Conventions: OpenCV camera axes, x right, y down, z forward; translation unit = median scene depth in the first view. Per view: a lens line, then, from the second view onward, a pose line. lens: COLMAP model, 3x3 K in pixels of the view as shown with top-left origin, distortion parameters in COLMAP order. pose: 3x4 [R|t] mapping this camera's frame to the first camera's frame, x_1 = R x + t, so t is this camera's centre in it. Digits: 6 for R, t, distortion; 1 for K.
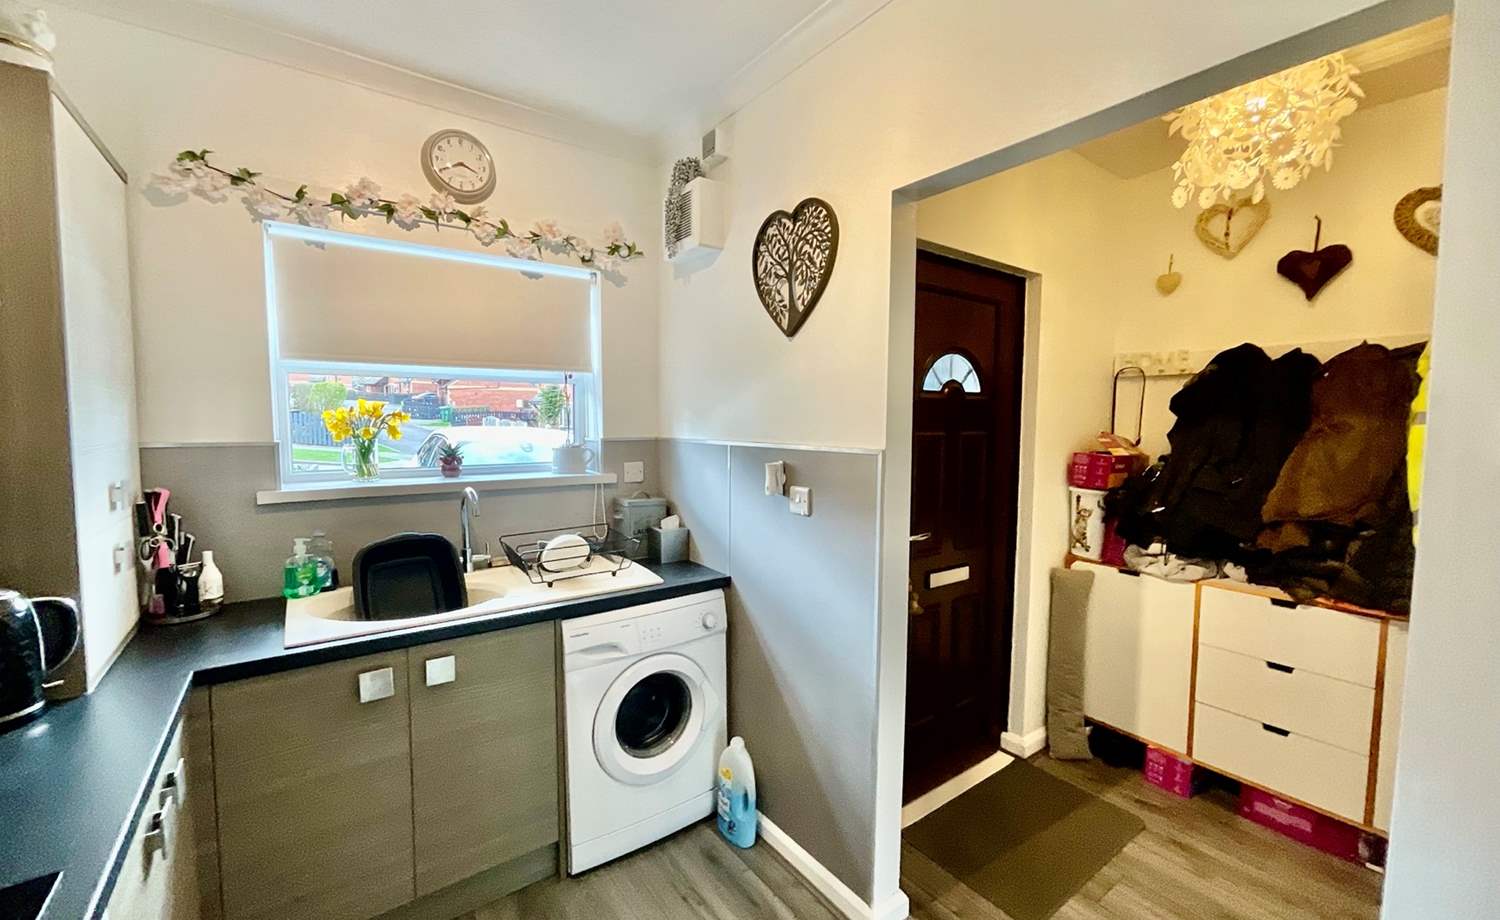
lens RADIAL K [[608.6, 0, 750.0], [0, 608.6, 460.0], [0, 0, 1]] dist [-0.006584, 0.006912]
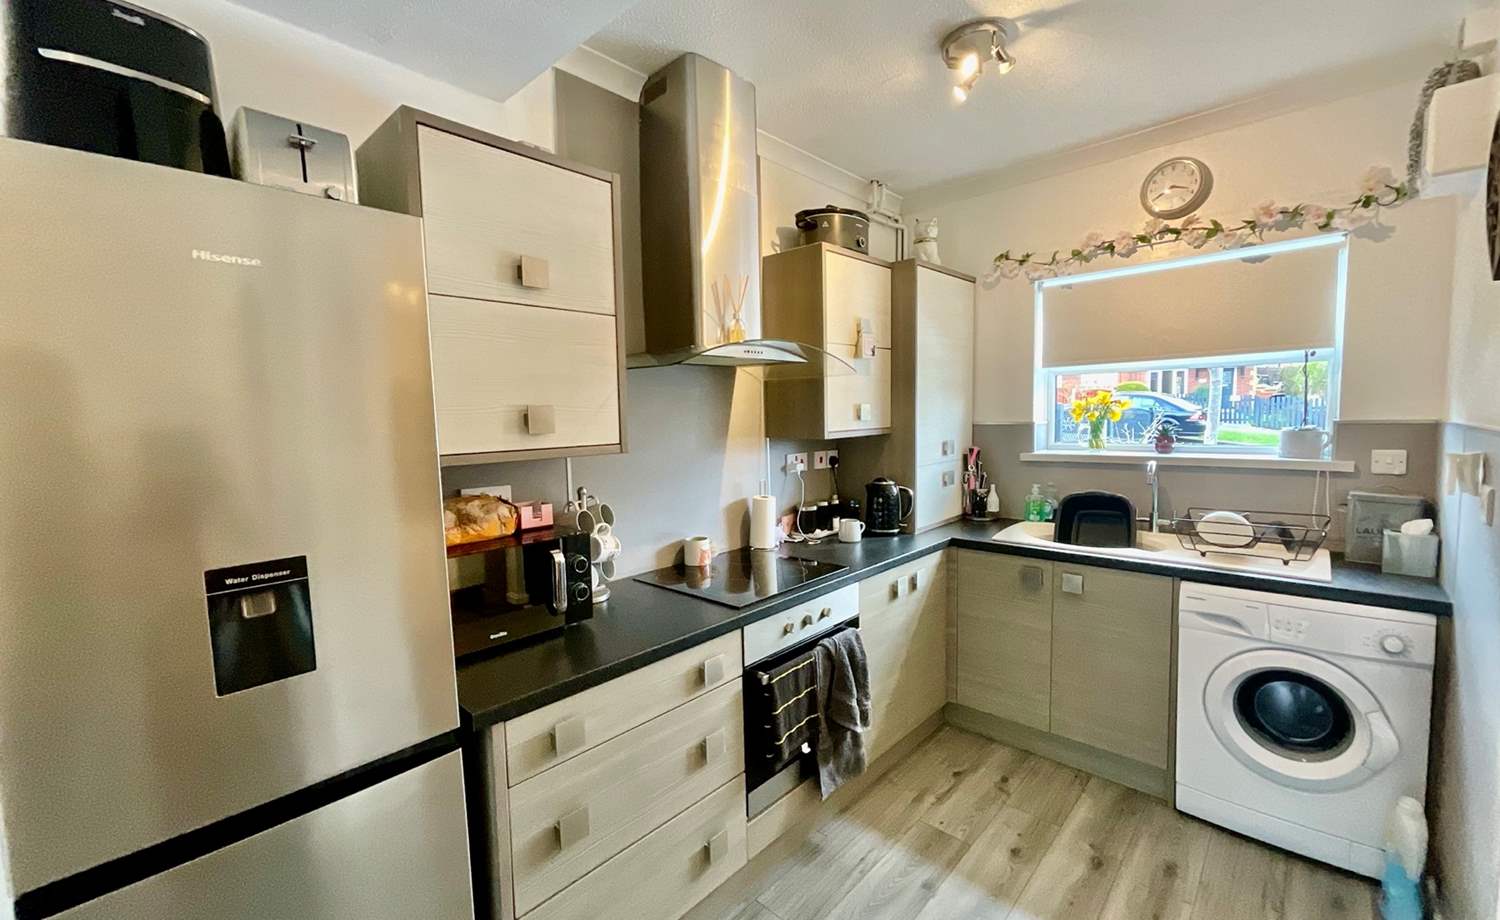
lens RADIAL K [[613.1, 0, 750.0], [0, 613.1, 460.0], [0, 0, 1]] dist [-0.000093, -0.000189]
pose [[0.184676, 0.064882, -0.980655, 0.598328], [-0.041092, 0.997456, 0.058255, 0.005196], [0.981940, 0.029539, 0.186873, -0.010658]]
